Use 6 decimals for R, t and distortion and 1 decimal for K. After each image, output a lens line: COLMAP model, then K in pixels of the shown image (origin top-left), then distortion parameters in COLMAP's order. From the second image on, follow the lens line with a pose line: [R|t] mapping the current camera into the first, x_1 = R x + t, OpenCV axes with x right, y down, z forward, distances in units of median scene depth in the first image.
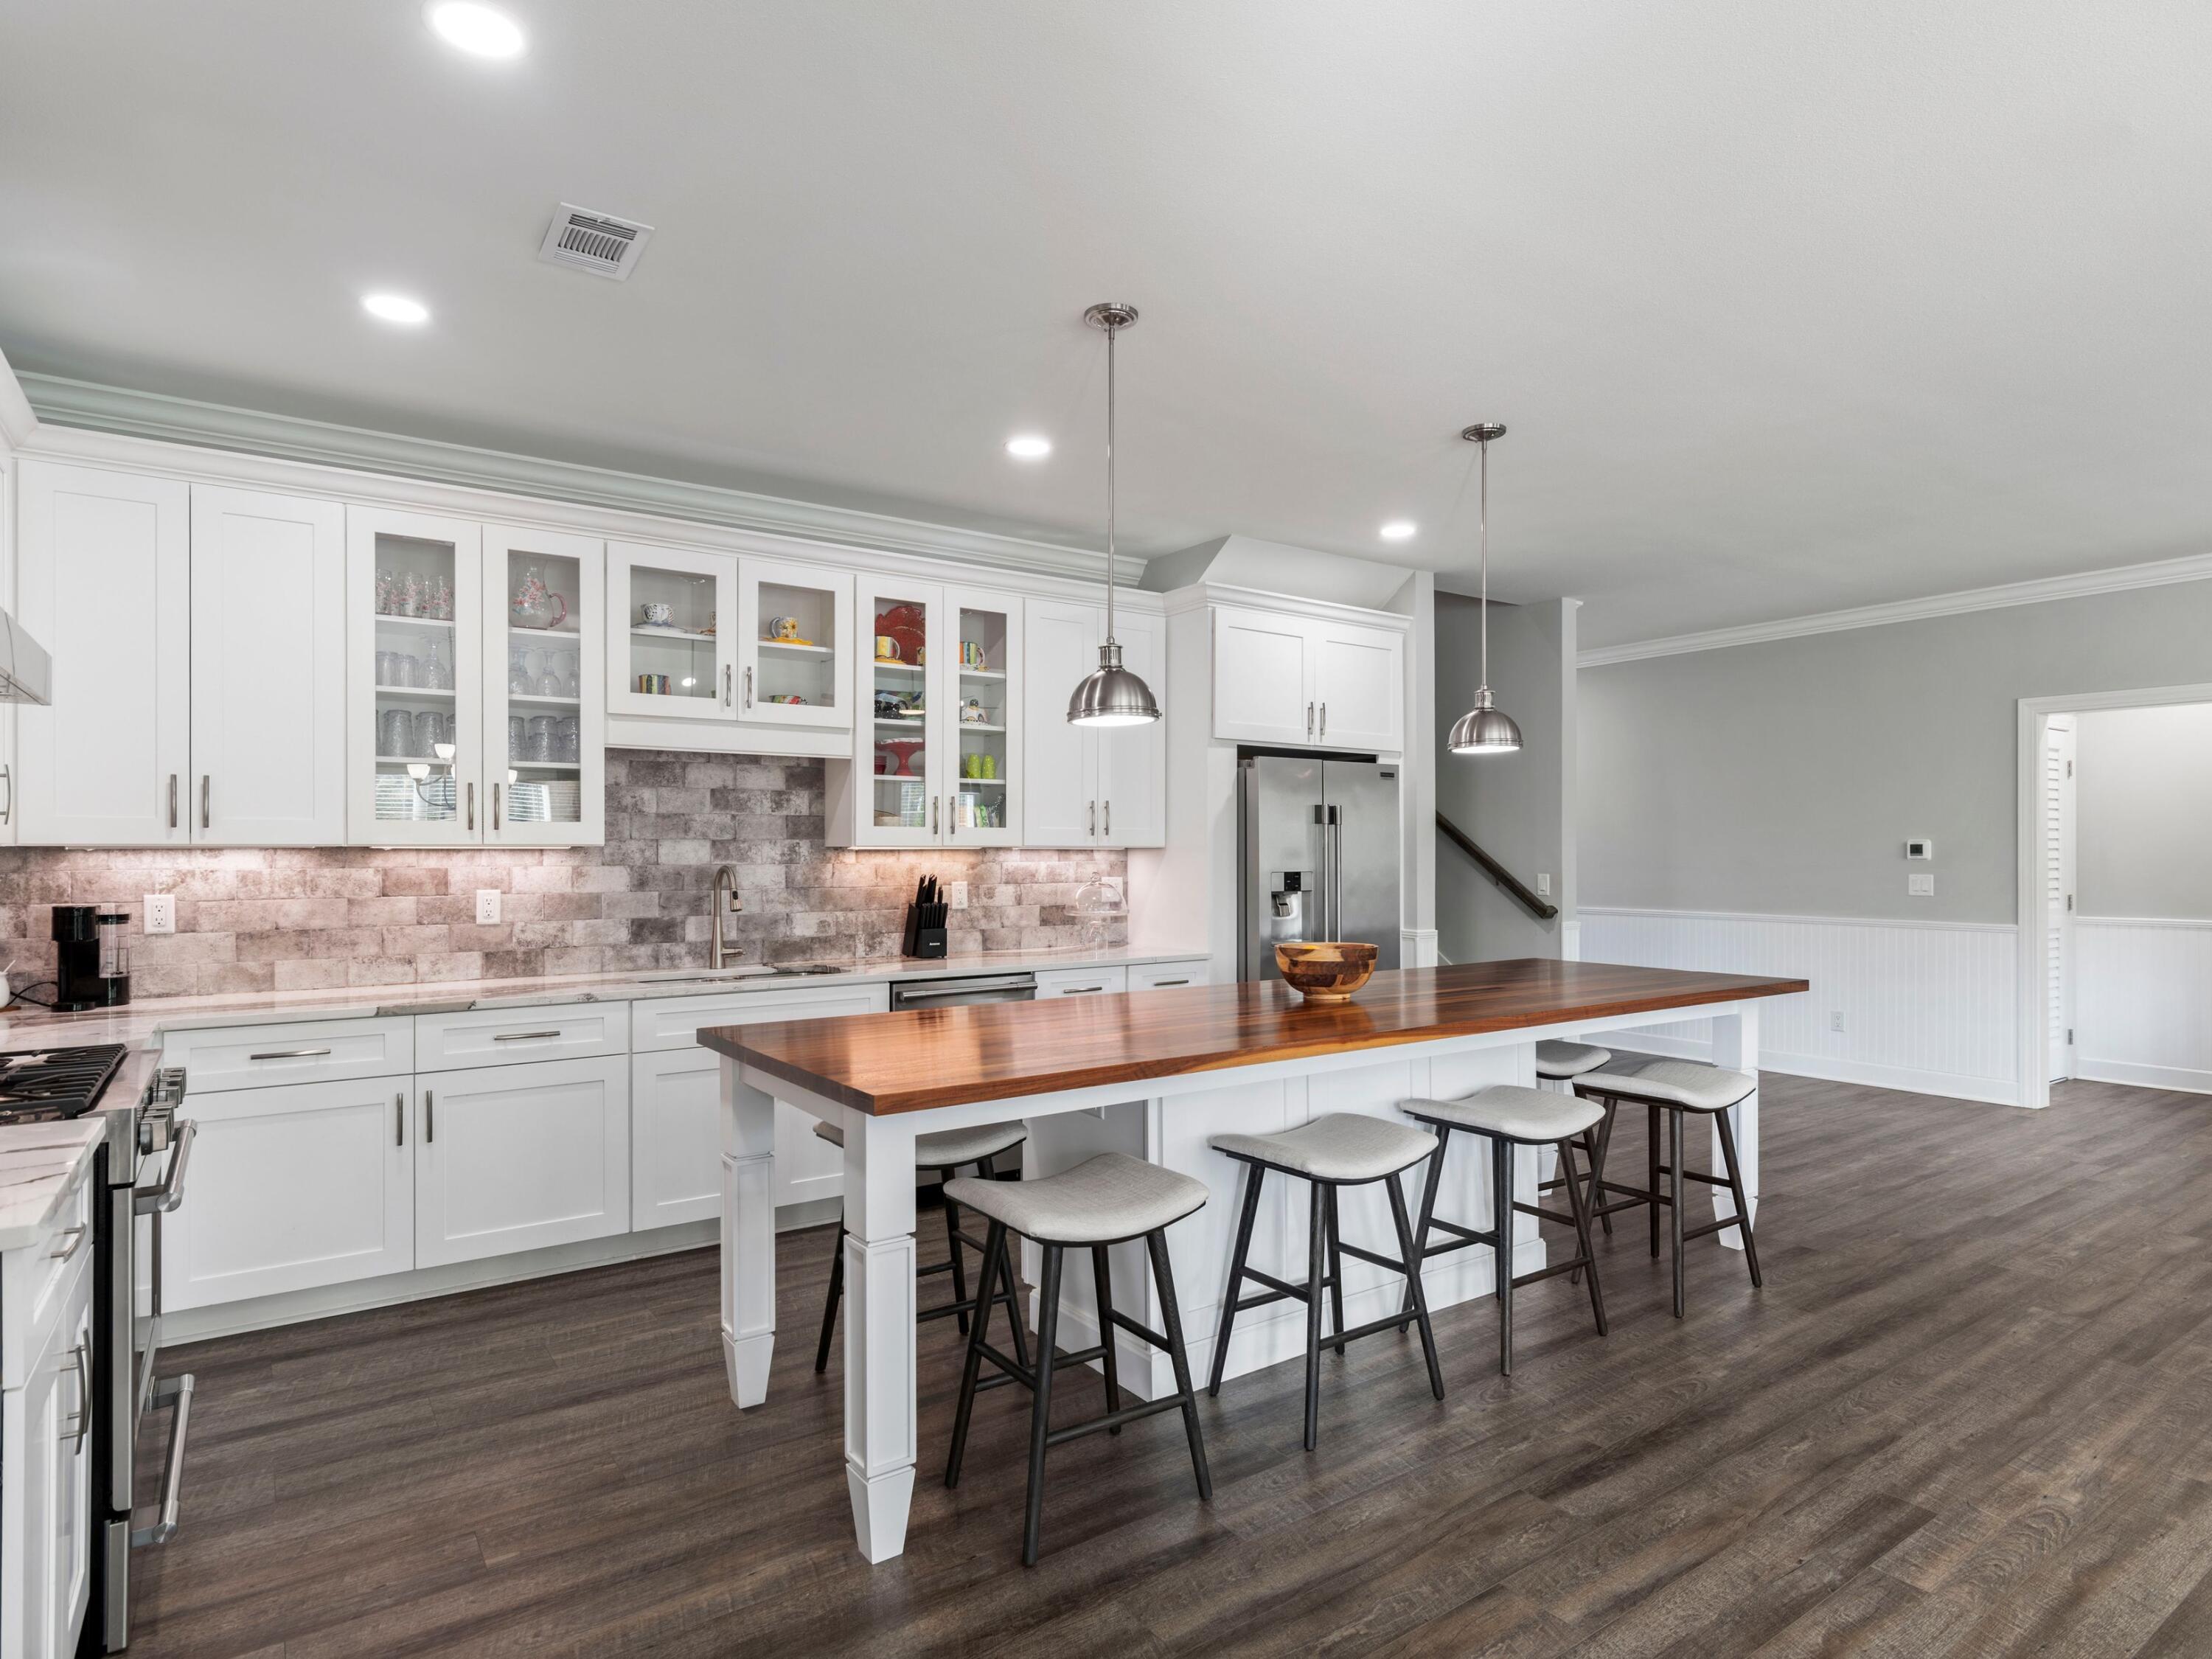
lens RADIAL K [[1226.7, 0, 1109.5], [0, 1226.7, 850.5], [0, 0, 1]] dist [0.008020, -0.000561]
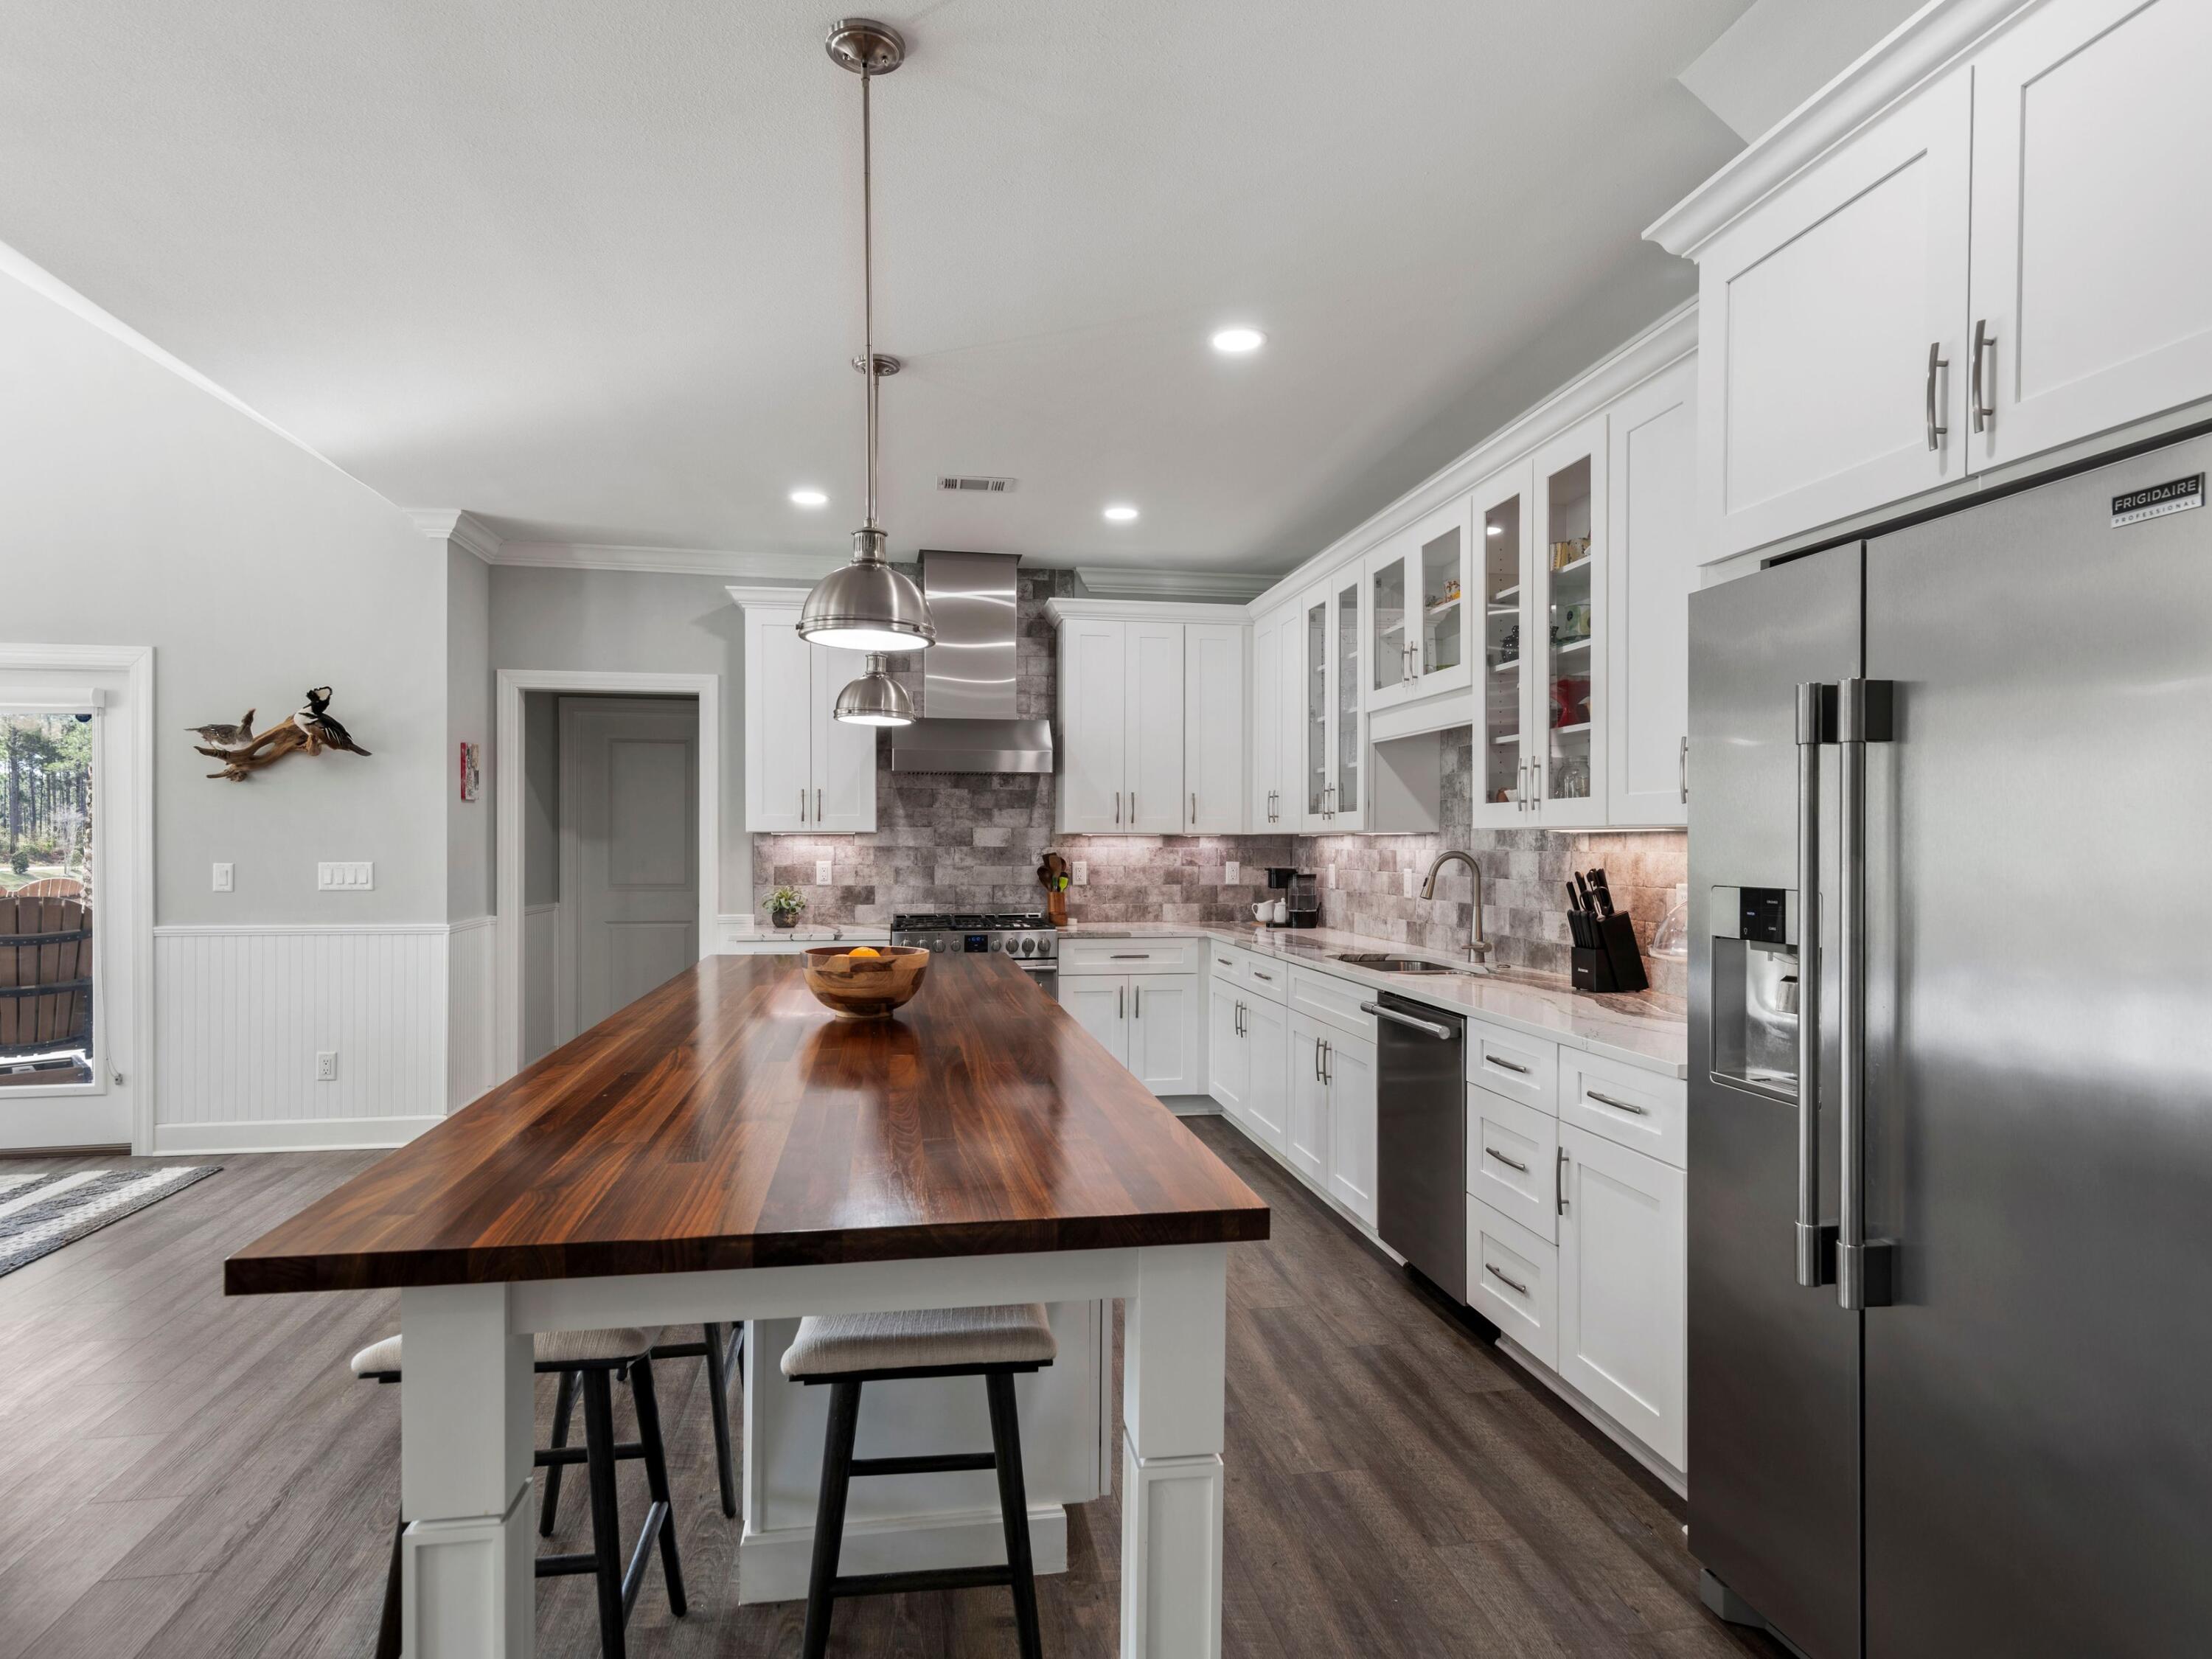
lens RADIAL K [[1256.0, 0, 1105.5], [0, 1256.0, 841.0], [0, 0, 1]] dist [0.005695, 0.001467]
pose [[-0.430023, 0.000599, -0.902818, 0.643712], [0.000767, 1.000000, 0.000298, 0.004025], [0.902818, -0.000565, -0.430023, 1.130838]]
